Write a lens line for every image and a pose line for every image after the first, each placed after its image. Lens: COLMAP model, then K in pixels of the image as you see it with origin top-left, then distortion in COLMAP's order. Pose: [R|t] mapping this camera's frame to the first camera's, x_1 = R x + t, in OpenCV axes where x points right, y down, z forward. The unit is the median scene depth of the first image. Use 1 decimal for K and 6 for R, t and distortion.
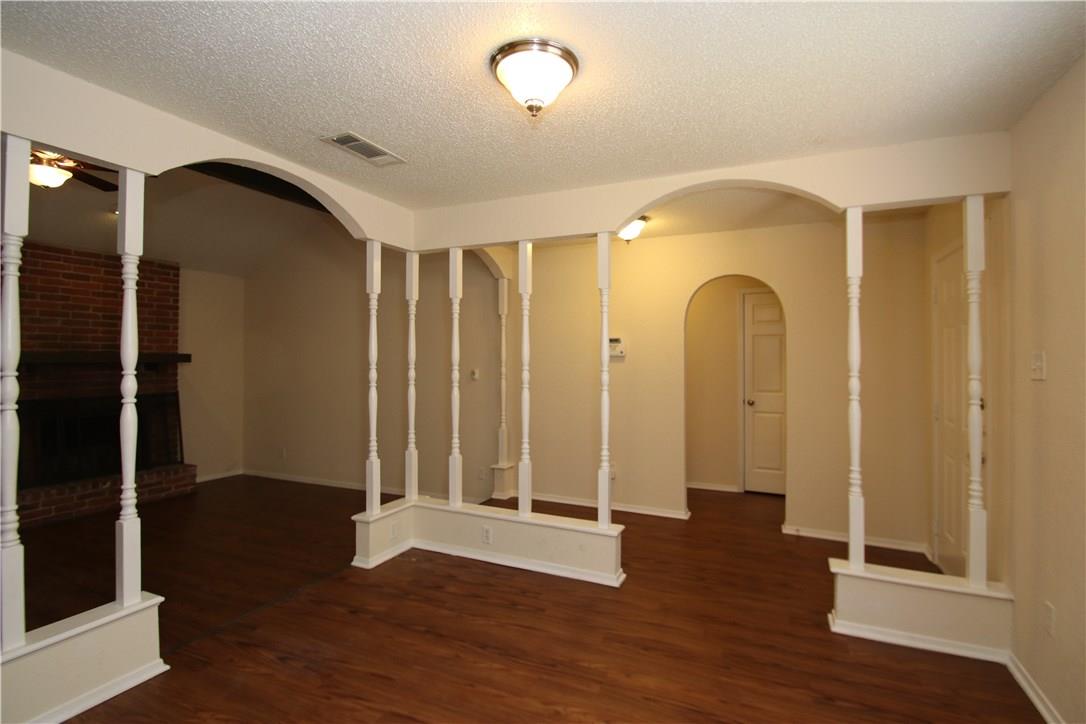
lens RADIAL K [[509.9, 0, 542.5], [0, 509.9, 357.3], [0, 0, 1]] dist [-0.003032, -0.000157]
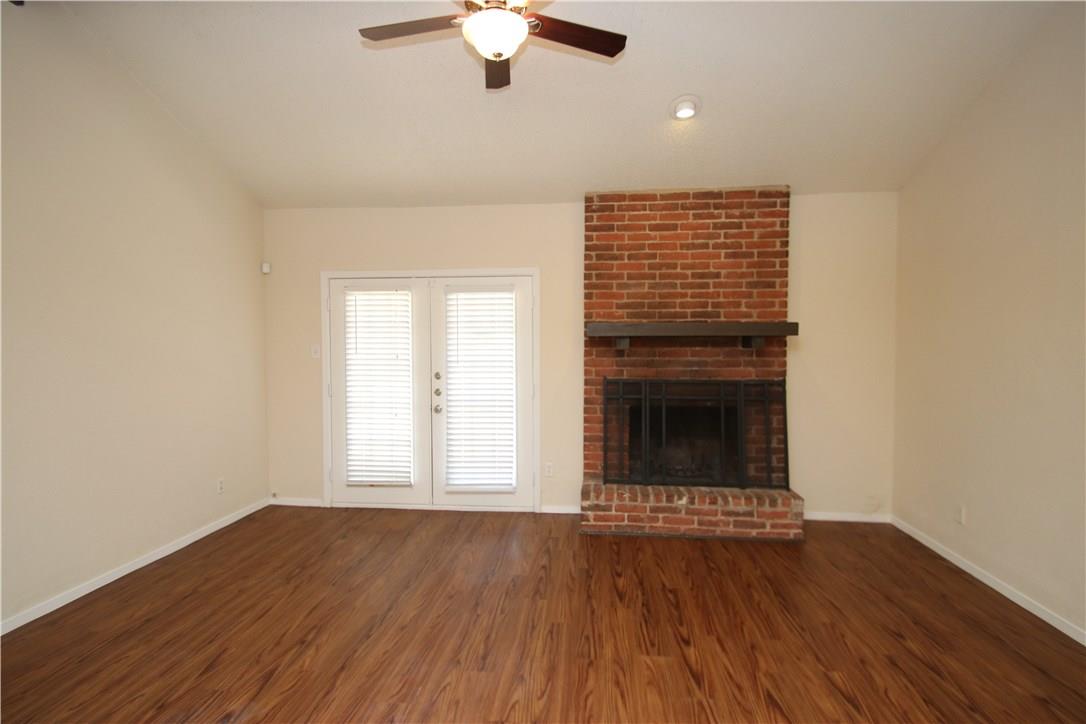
lens RADIAL K [[509.9, 0, 542.8], [0, 509.9, 351.5], [0, 0, 1]] dist [-0.003032, -0.000157]
pose [[0.344833, 0.025472, -0.938318, -0.223326], [0.006143, 0.999549, 0.029391, 0.009977], [0.938644, -0.015899, 0.344521, 0.527772]]
